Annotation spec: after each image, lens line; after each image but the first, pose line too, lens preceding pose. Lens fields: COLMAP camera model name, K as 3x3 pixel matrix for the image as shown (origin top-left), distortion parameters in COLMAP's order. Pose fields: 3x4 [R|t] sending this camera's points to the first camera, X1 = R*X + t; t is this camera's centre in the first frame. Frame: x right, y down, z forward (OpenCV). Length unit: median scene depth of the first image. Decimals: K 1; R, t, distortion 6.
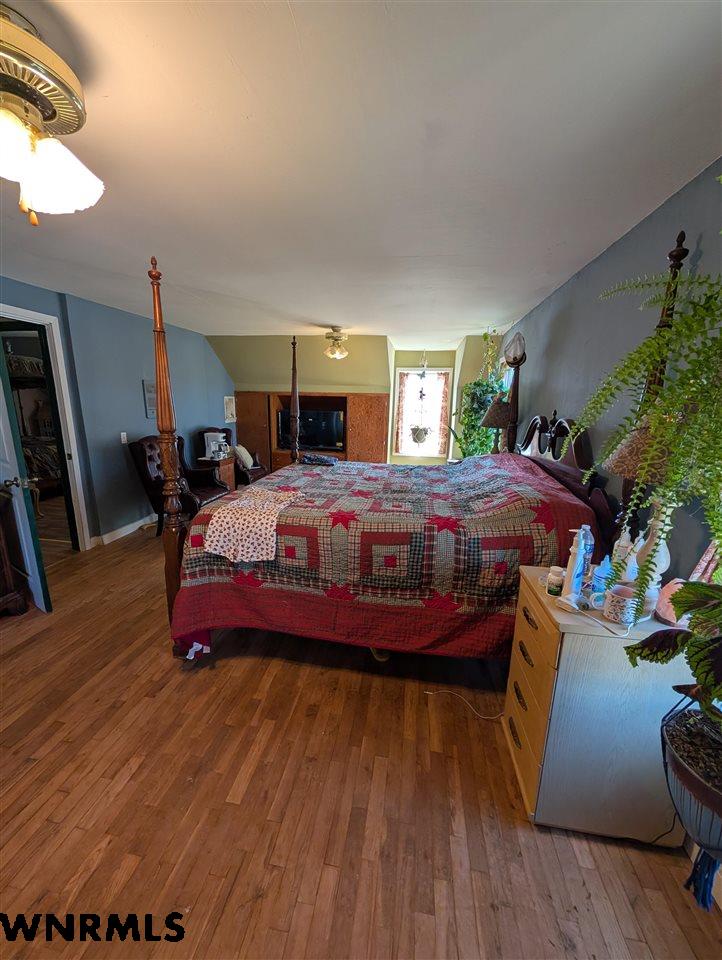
lens RADIAL K [[361.3, 0, 357.0], [0, 361.3, 482.4], [0, 0, 1]] dist [0.000171, -0.000059]
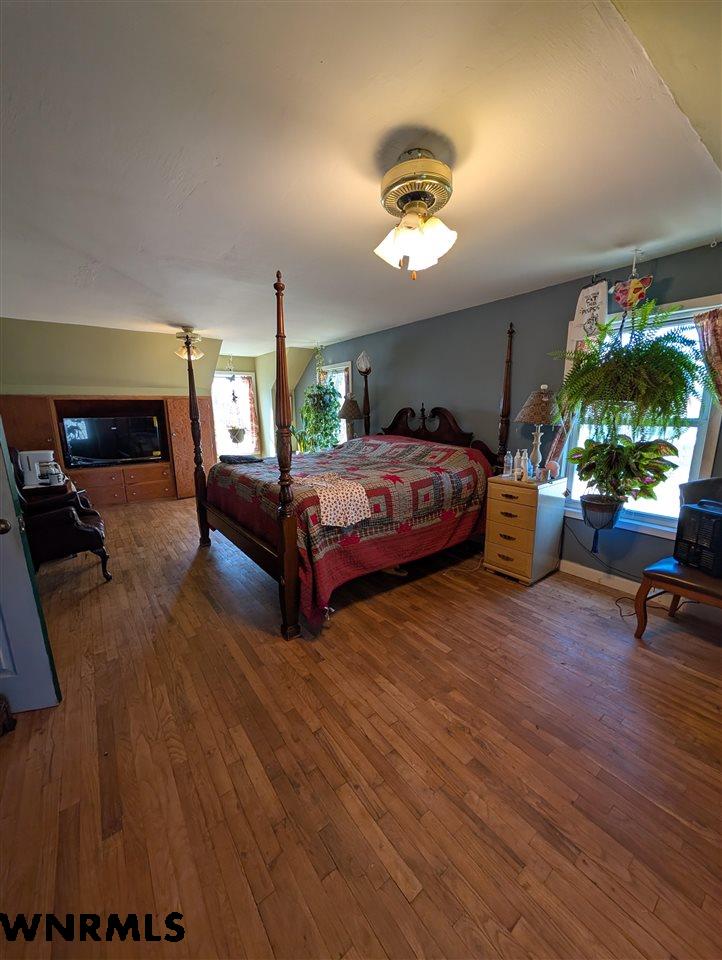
lens RADIAL K [[361.3, 0, 357.0], [0, 361.3, 482.4], [0, 0, 1]] dist [0.000171, -0.000059]
pose [[0.694821, -0.175530, 0.697433, -1.169058], [0.183127, 0.980974, 0.064450, -0.004553], [-0.695477, 0.082938, 0.713746, 0.071807]]
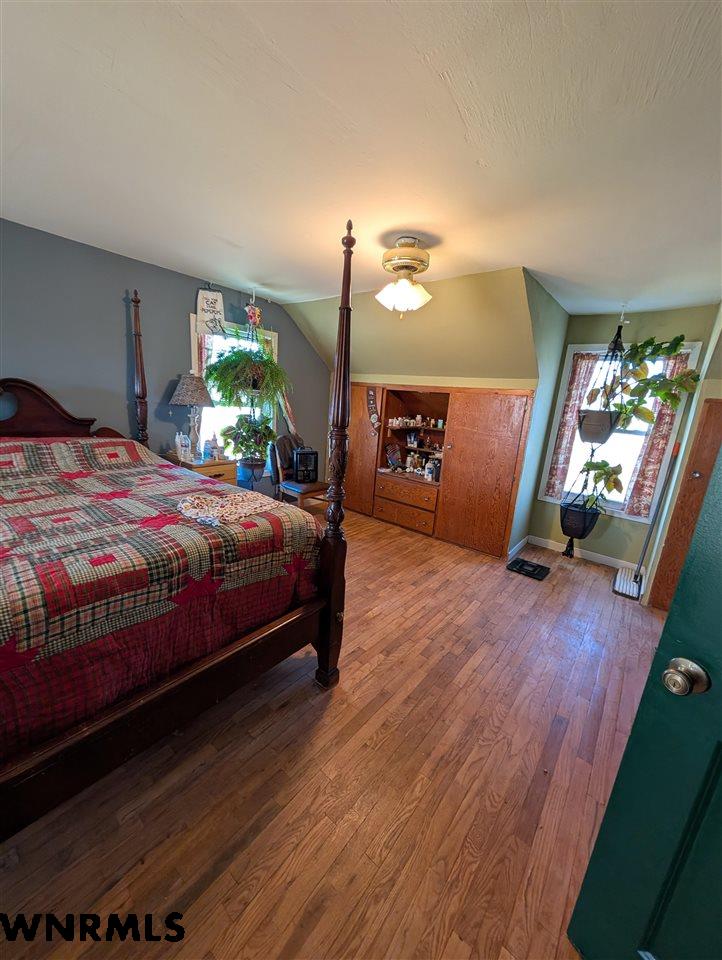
lens RADIAL K [[361.3, 0, 357.0], [0, 361.3, 482.4], [0, 0, 1]] dist [0.000171, -0.000059]
pose [[-0.858993, -0.196563, 0.472751, -0.994752], [0.021233, 0.908895, 0.416484, -0.377861], [-0.511547, 0.367795, -0.776561, 1.698706]]
